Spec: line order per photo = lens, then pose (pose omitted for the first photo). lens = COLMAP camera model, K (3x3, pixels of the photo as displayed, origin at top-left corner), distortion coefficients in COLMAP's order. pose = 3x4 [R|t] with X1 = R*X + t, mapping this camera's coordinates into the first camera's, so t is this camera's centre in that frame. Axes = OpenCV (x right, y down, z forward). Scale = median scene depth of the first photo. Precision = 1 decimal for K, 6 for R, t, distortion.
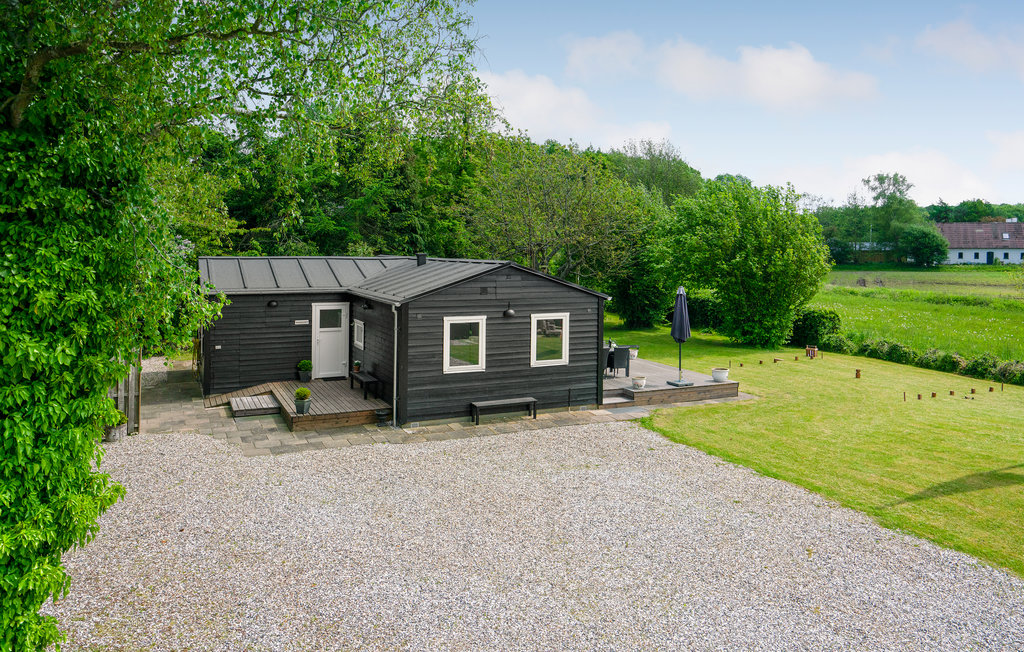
lens RADIAL K [[690.1, 0, 495.2], [0, 690.1, 249.1], [0, 0, 1]] dist [0.006202, 0.006466]
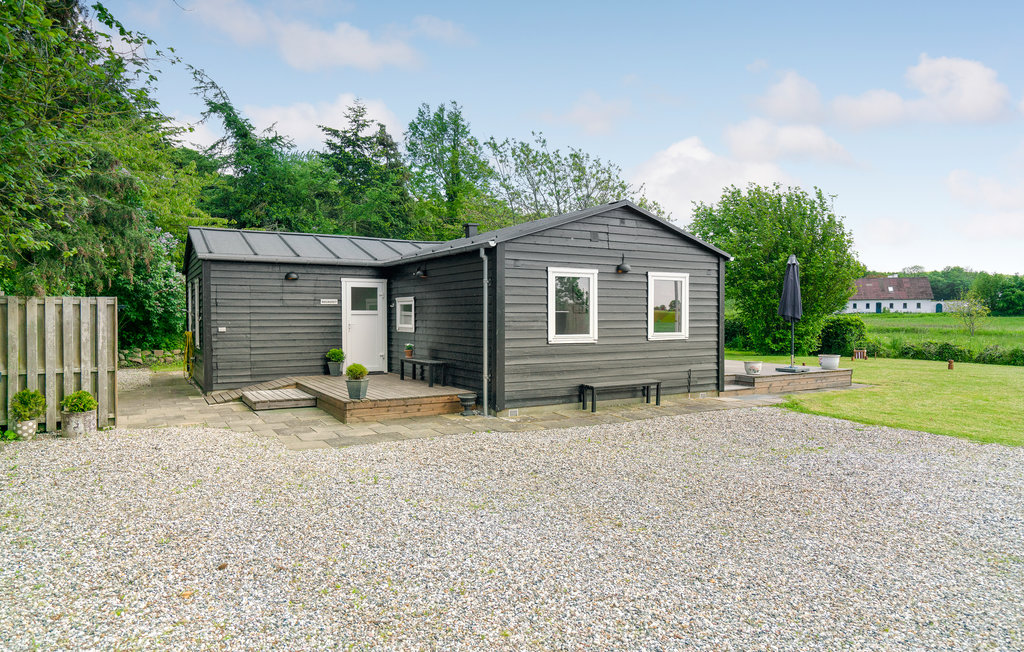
lens RADIAL K [[628.7, 0, 512.9], [0, 628.7, 325.7], [0, 0, 1]] dist [-0.002513, 0.002080]
pose [[0.995671, -0.009052, 0.092510, -0.165950], [0.005617, 0.999287, 0.037326, 0.129481], [-0.092782, -0.036645, 0.995012, 0.320481]]
